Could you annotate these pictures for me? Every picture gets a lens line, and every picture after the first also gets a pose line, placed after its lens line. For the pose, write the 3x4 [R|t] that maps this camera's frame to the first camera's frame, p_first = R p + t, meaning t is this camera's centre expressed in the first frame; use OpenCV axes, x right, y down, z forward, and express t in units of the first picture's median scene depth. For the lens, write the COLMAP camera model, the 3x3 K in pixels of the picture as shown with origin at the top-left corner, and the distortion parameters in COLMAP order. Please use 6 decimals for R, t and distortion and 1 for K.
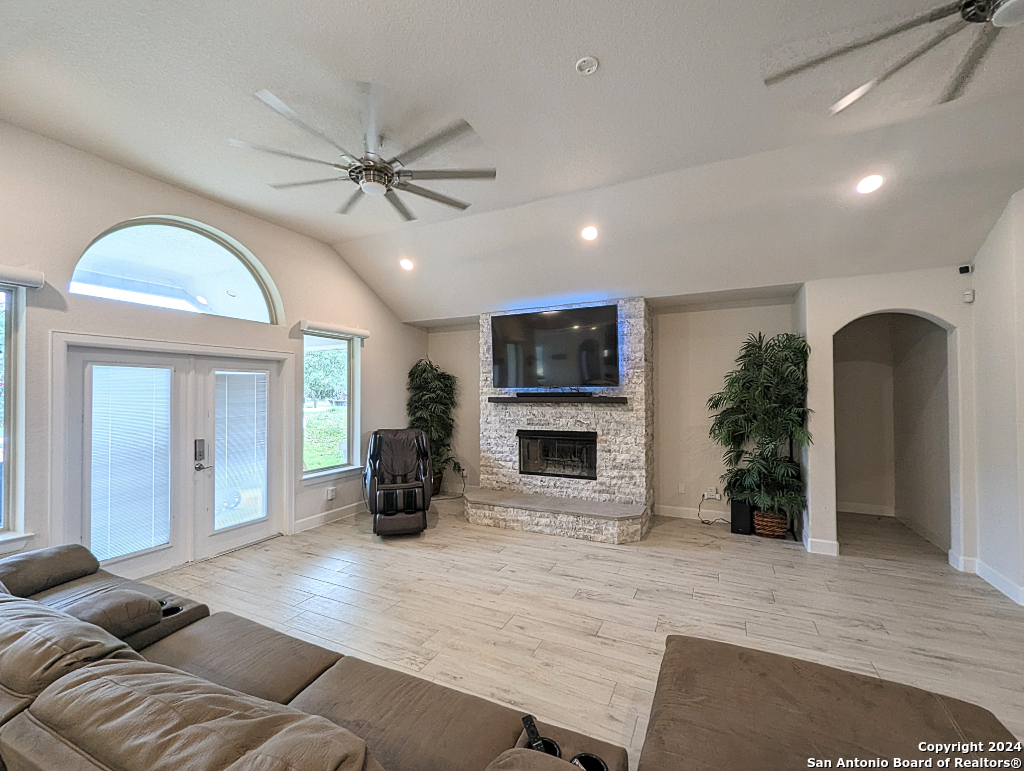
lens RADIAL K [[427.8, 0, 512.8], [0, 427.8, 385.8], [0, 0, 1]] dist [0.000937, 0.000127]
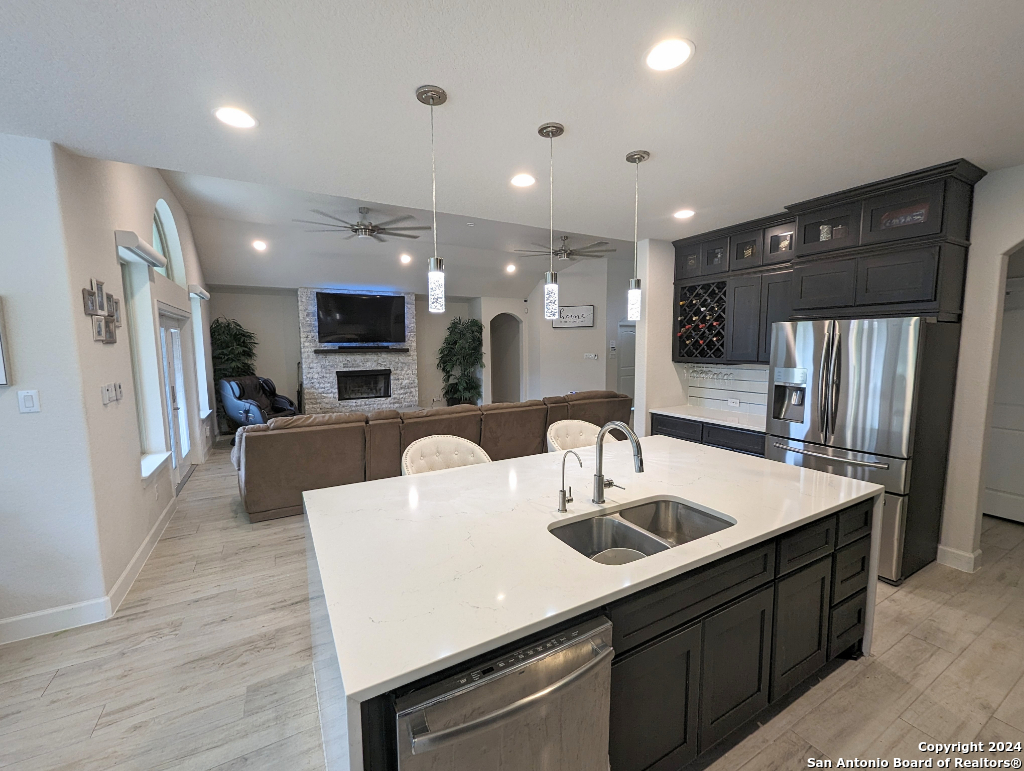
lens RADIAL K [[427.8, 0, 510.9], [0, 427.8, 386.2], [0, 0, 1]] dist [0.000937, 0.000127]
pose [[0.568653, -0.079621, 0.818715, -0.935301], [-0.007237, 0.994782, 0.101770, -0.001865], [-0.822545, -0.063797, 0.565110, -0.370093]]
